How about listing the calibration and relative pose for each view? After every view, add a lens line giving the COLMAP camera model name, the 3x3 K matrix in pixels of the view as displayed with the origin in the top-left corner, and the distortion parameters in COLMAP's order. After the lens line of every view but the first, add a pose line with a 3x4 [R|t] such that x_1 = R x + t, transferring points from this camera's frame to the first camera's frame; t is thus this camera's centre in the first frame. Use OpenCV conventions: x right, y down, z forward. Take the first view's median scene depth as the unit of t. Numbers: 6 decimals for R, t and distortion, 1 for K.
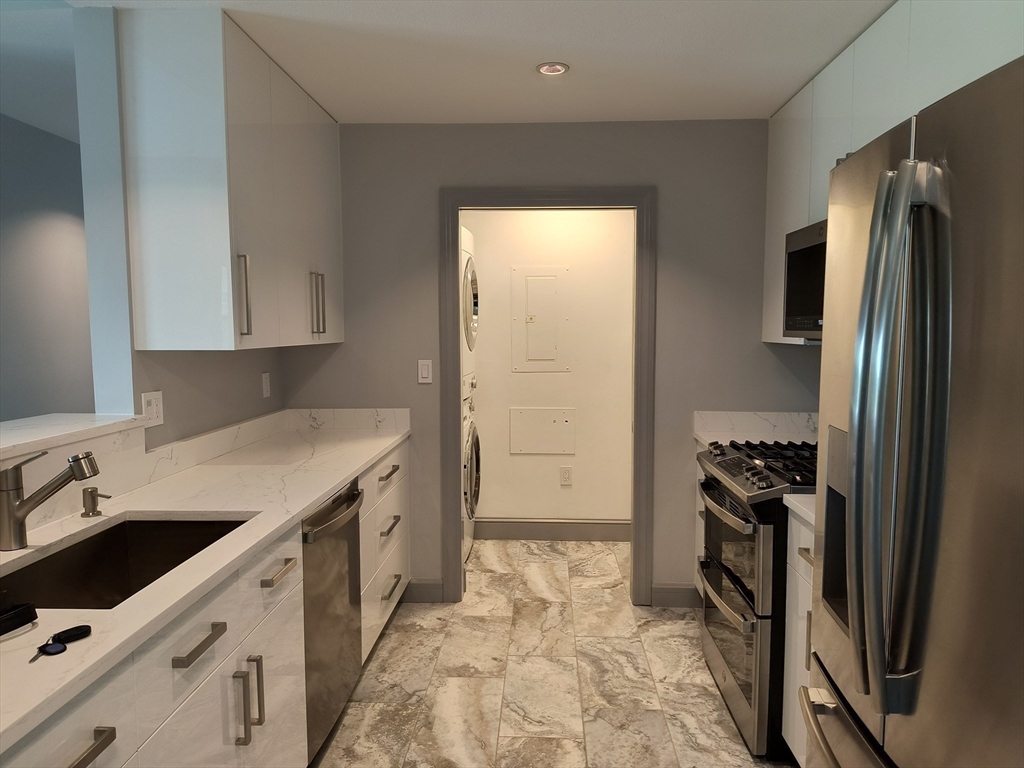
lens RADIAL K [[708.2, 0, 512.1], [0, 708.2, 385.8], [0, 0, 1]] dist [-0.004334, -0.002066]
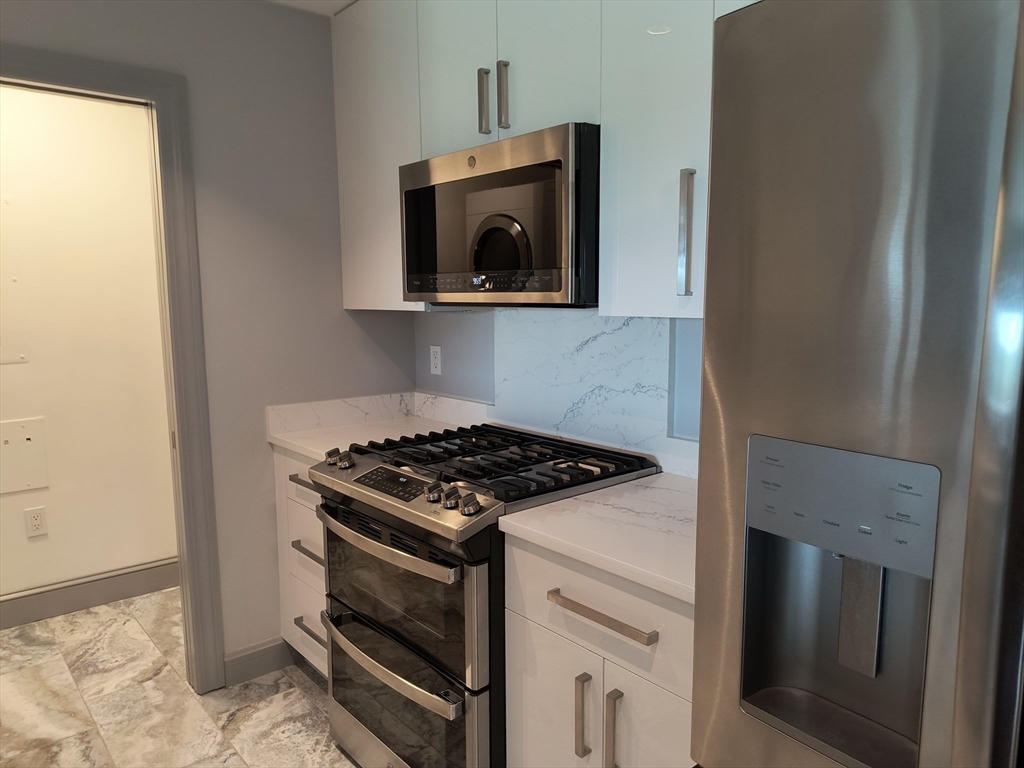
lens RADIAL K [[708.2, 0, 512.5], [0, 708.2, 385.9], [0, 0, 1]] dist [-0.004334, -0.002066]
pose [[0.722263, -0.089797, 0.685764, -0.054707], [0.062947, 0.995955, 0.064116, -0.015539], [-0.688748, -0.003142, 0.724994, 0.297387]]
